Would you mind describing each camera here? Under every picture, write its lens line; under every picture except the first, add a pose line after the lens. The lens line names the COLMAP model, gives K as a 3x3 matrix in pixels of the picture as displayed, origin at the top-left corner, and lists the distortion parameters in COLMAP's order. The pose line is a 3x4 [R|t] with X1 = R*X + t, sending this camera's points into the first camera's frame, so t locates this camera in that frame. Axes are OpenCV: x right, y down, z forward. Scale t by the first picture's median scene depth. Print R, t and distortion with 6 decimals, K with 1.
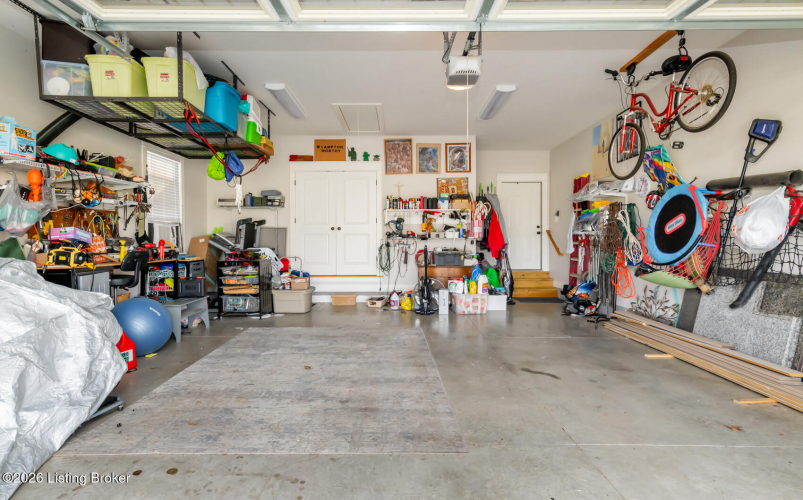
lens RADIAL K [[390.2, 0, 397.1], [0, 390.2, 249.2], [0, 0, 1]] dist [-0.000283, -0.000064]
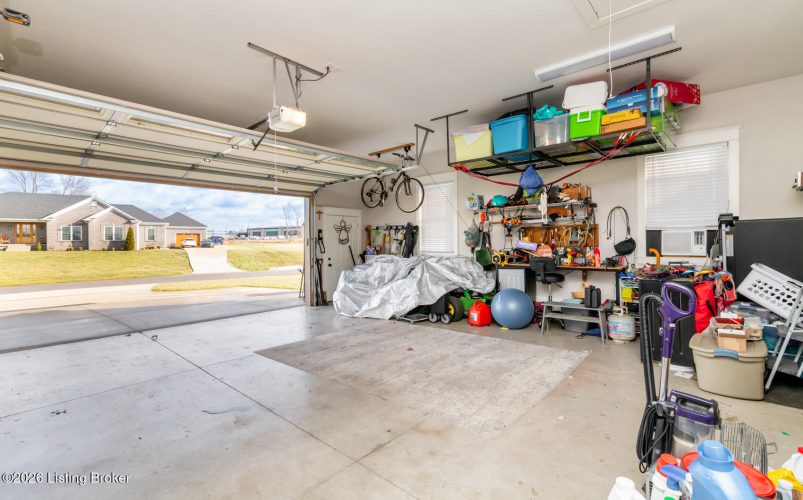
lens RADIAL K [[361.5, 0, 405.0], [0, 361.5, 245.1], [0, 0, 1]] dist [-0.002256, 0.000016]
pose [[-0.653997, 0.011944, -0.756403, 0.609934], [-0.005174, 0.999781, 0.020260, -0.061260], [0.756480, 0.017164, -0.653792, 1.559149]]
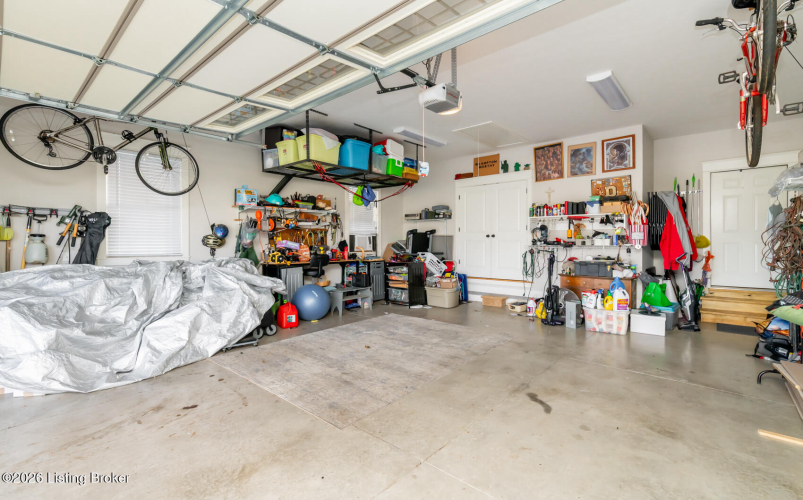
lens RADIAL K [[355.3, 0, 404.5], [0, 355.3, 246.6], [0, 0, 1]] dist [0.000642, 0.000272]
pose [[0.756818, 0.009479, -0.653557, 0.568340], [-0.013791, 0.999904, -0.001467, -0.031725], [0.653480, 0.010123, 0.756876, 0.144399]]
